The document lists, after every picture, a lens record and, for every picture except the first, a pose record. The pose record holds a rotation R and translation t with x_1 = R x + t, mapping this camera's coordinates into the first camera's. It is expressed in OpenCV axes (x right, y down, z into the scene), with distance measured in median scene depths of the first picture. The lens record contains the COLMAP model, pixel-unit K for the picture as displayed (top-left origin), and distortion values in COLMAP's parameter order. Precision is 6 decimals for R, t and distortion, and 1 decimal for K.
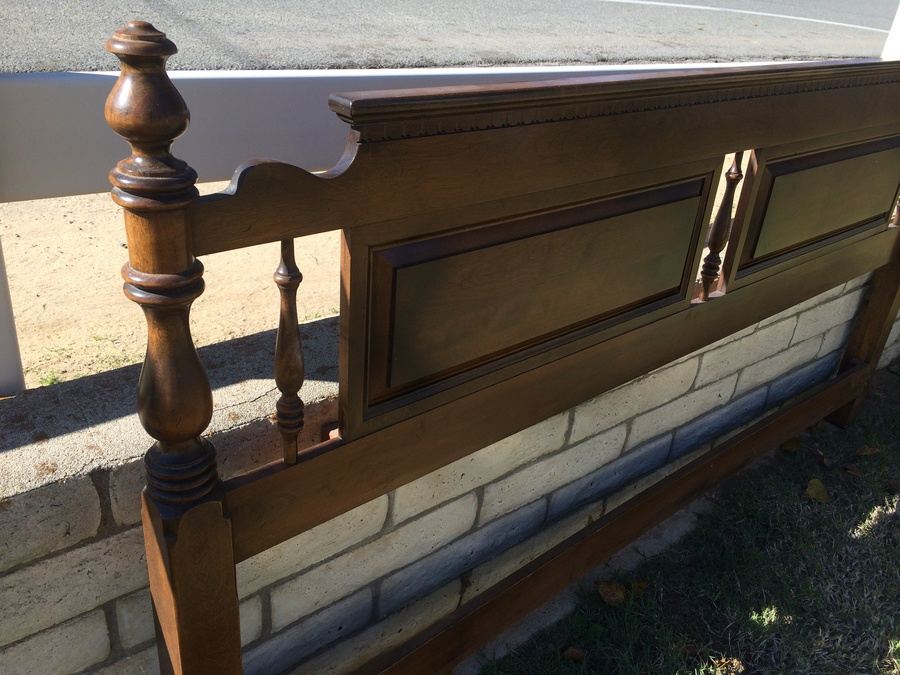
lens RADIAL K [[793.6, 0, 443.7], [0, 793.6, 334.9], [0, 0, 1]] dist [0.044476, -0.031800]
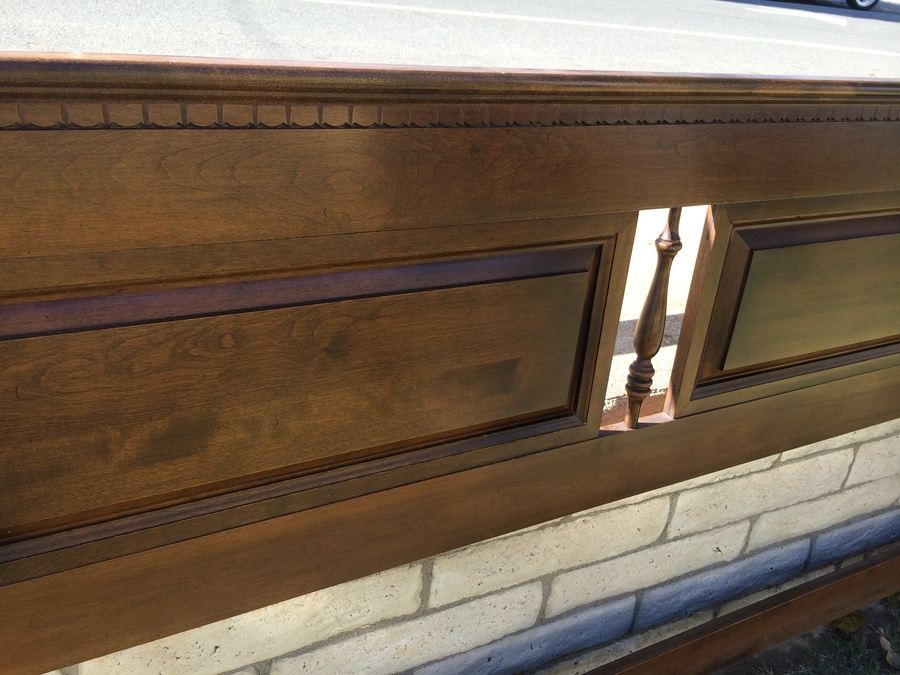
lens RADIAL K [[793.6, 0, 454.9], [0, 793.6, 342.1], [0, 0, 1]] dist [0.044476, -0.031800]
pose [[0.976573, 0.092519, -0.194280, 0.265353], [-0.101285, 0.994218, -0.035660, -0.065204], [0.189857, 0.054502, 0.980298, 0.275181]]
